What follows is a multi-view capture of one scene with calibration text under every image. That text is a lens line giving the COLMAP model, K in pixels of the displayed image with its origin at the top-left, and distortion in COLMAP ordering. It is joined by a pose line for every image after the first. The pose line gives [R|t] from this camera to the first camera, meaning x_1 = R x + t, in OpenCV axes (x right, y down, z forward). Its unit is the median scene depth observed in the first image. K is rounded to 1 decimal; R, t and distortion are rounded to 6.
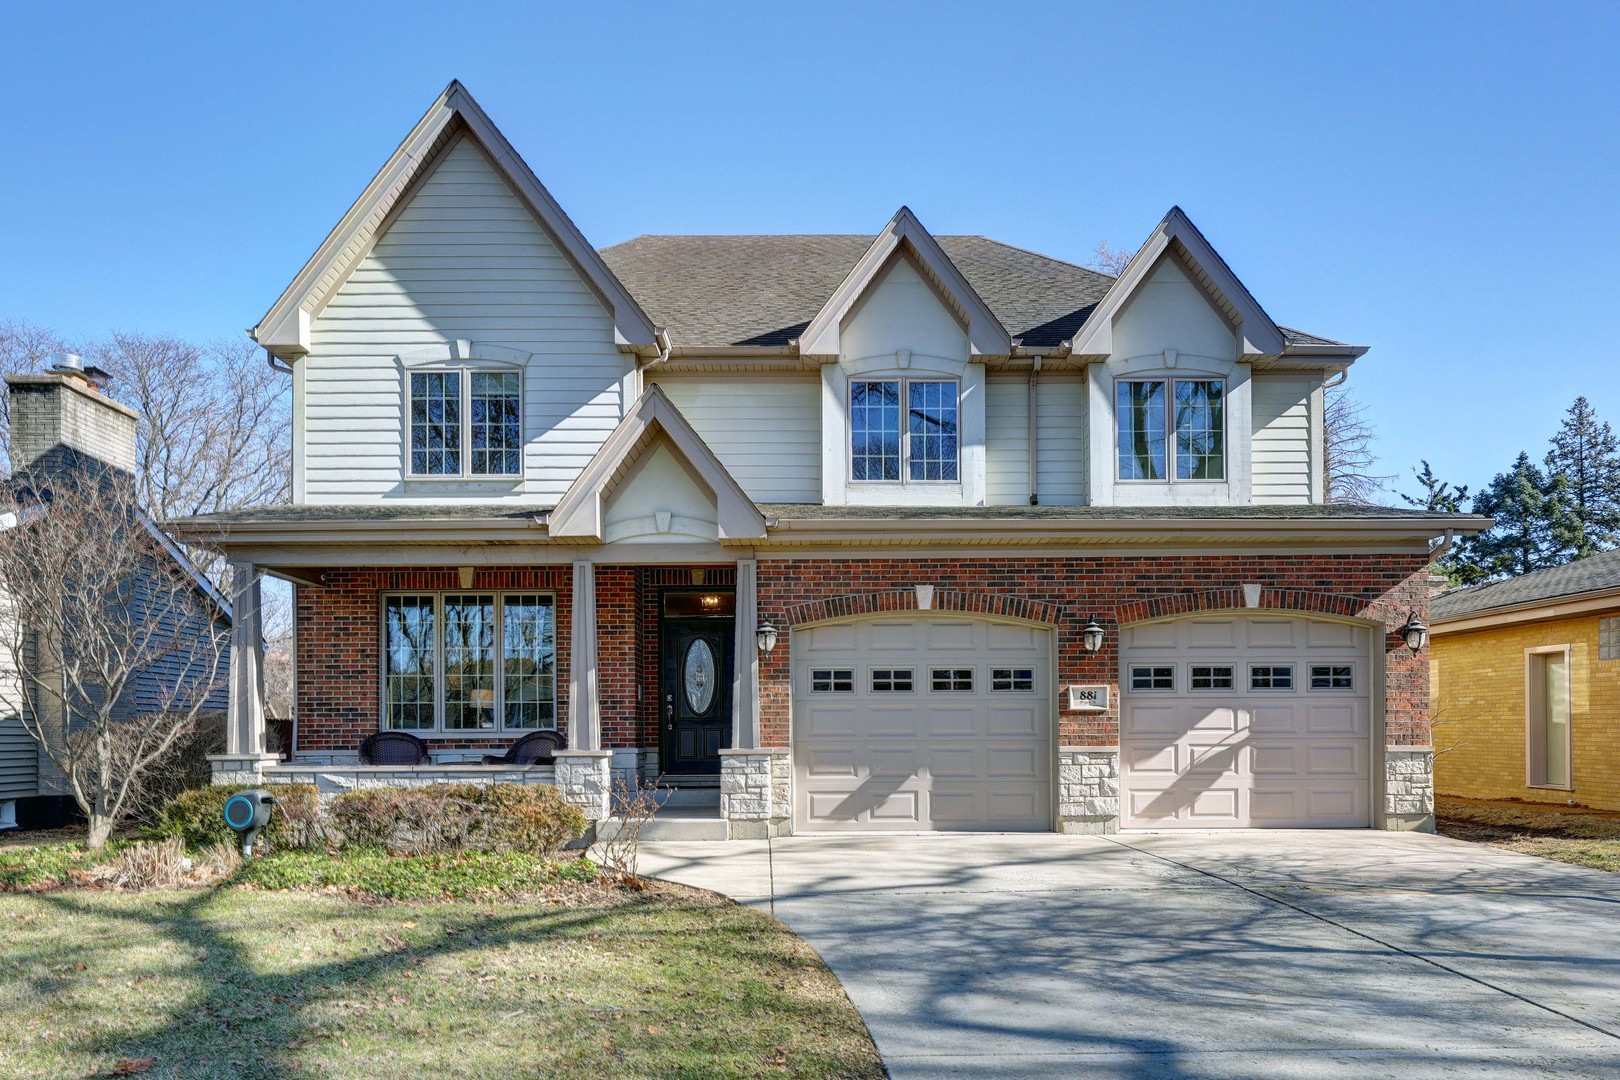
lens RADIAL K [[1028.6, 0, 809.9], [0, 1028.6, 545.7], [0, 0, 1]] dist [-0.005388, 0.003053]
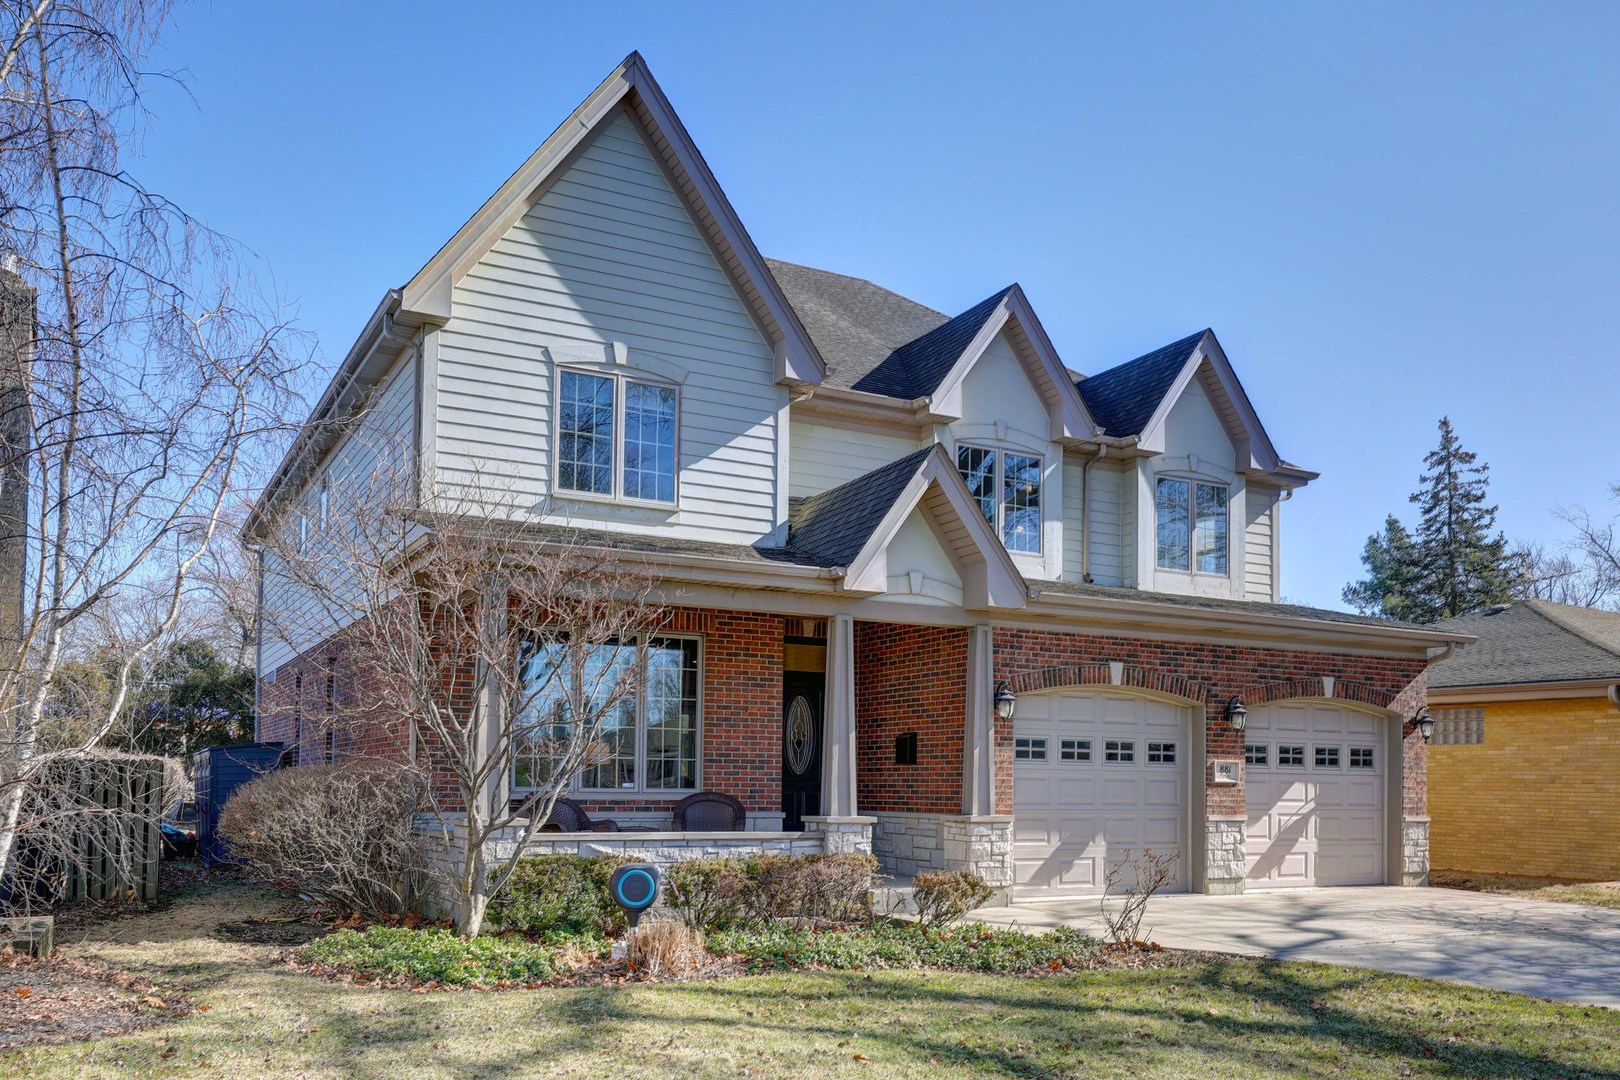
lens RADIAL K [[1161.1, 0, 809.3], [0, 1161.1, 534.7], [0, 0, 1]] dist [-0.006966, -0.014943]
pose [[0.907934, 0.105798, 0.405540, -0.656456], [-0.092346, 0.994334, -0.052657, 0.000334], [-0.408813, 0.010359, 0.912559, 0.033159]]
